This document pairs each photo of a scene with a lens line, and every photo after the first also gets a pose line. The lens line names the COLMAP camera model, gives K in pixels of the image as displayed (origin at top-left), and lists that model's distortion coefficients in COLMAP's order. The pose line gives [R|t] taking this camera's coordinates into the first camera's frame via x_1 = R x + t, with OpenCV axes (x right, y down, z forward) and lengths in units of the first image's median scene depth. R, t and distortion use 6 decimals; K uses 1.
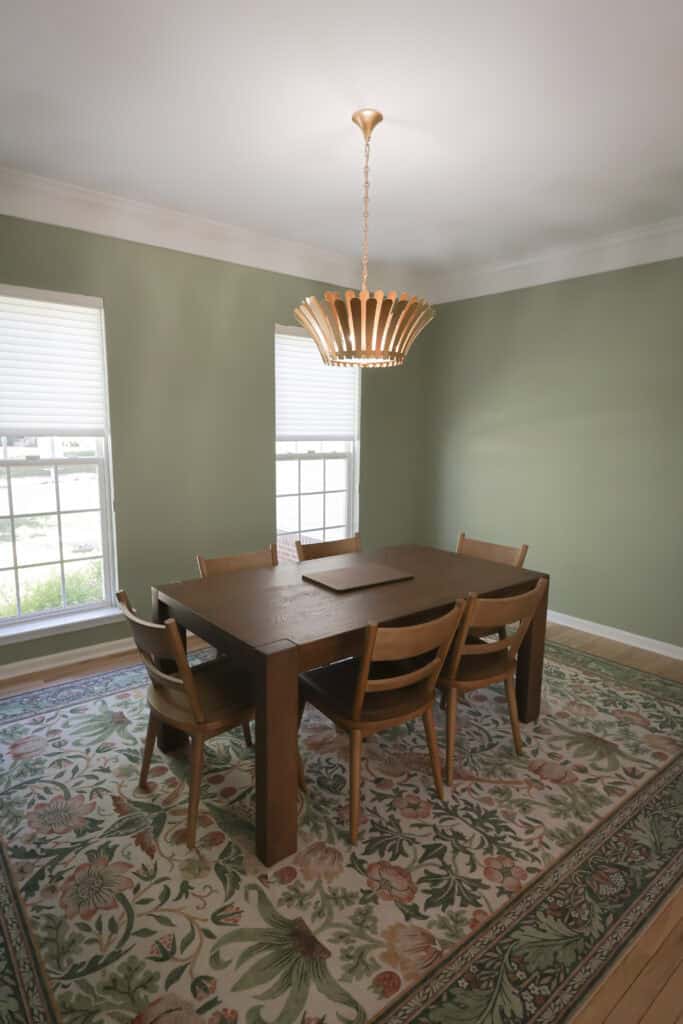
lens RADIAL K [[566.4, 0, 330.1], [0, 566.4, 515.7], [0, 0, 1]] dist [0.001392, 0.000368]
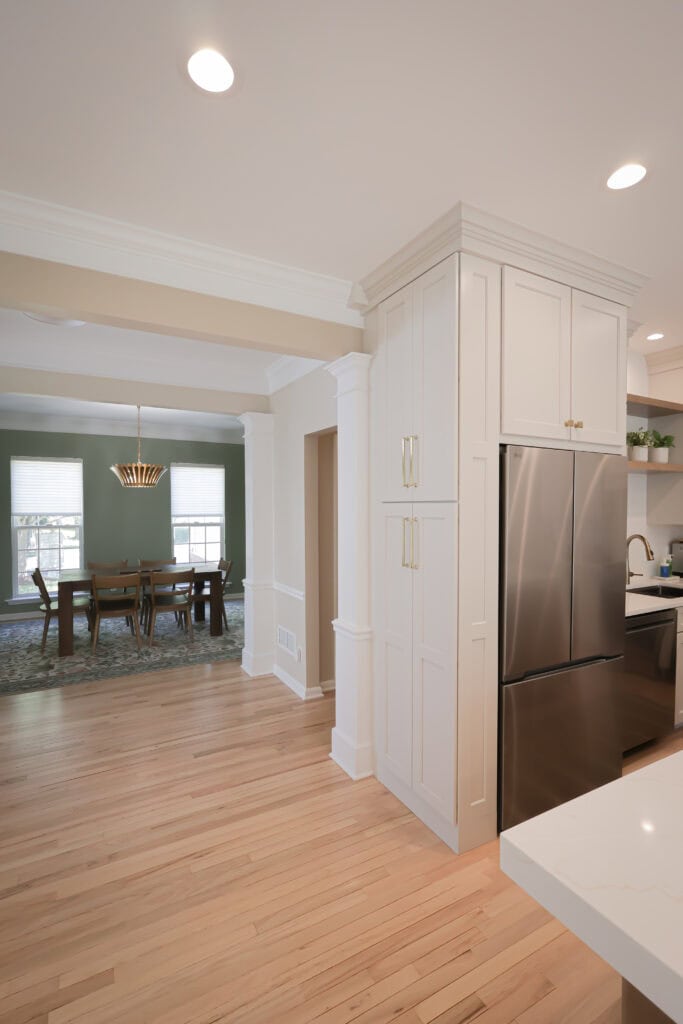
lens RADIAL K [[474.1, 0, 341.6], [0, 474.1, 514.6], [0, 0, 1]] dist [-0.000794, -0.000055]
pose [[0.985108, -0.012681, -0.171467, 1.534872], [-0.011163, 0.990455, -0.137381, 0.169991], [0.171572, 0.137249, 0.975564, -1.104149]]
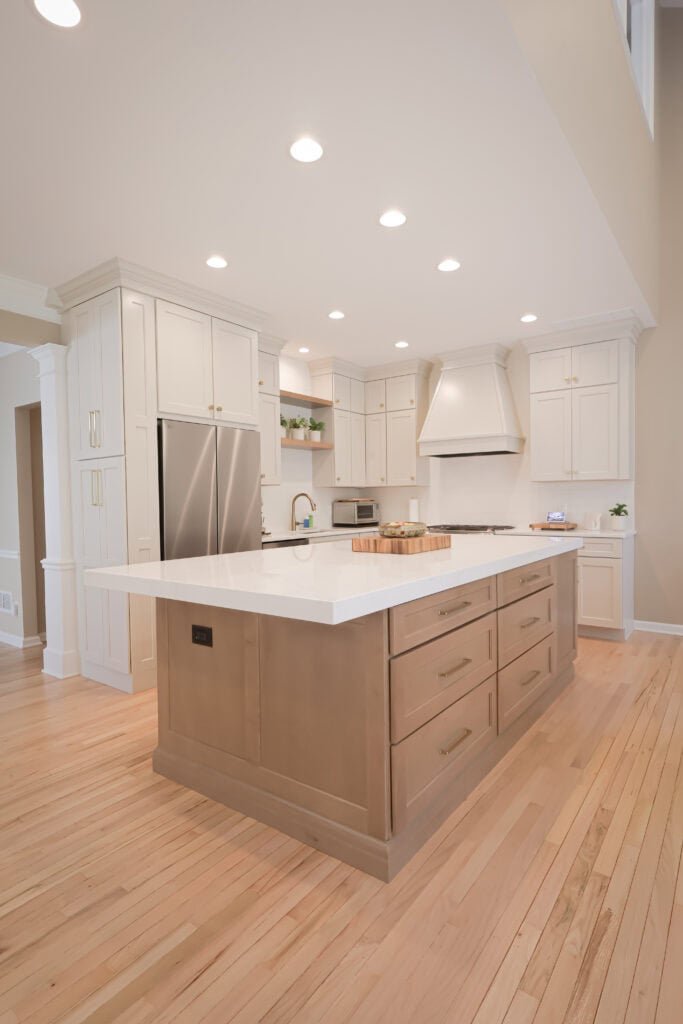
lens RADIAL K [[536.7, 0, 341.5], [0, 536.7, 512.0], [0, 0, 1]] dist [-0.000299, 0.000288]
pose [[0.967111, -0.038796, 0.251377, 1.808720], [0.071876, 0.989703, -0.123781, 0.413466], [-0.243987, 0.137778, 0.959942, -1.785440]]
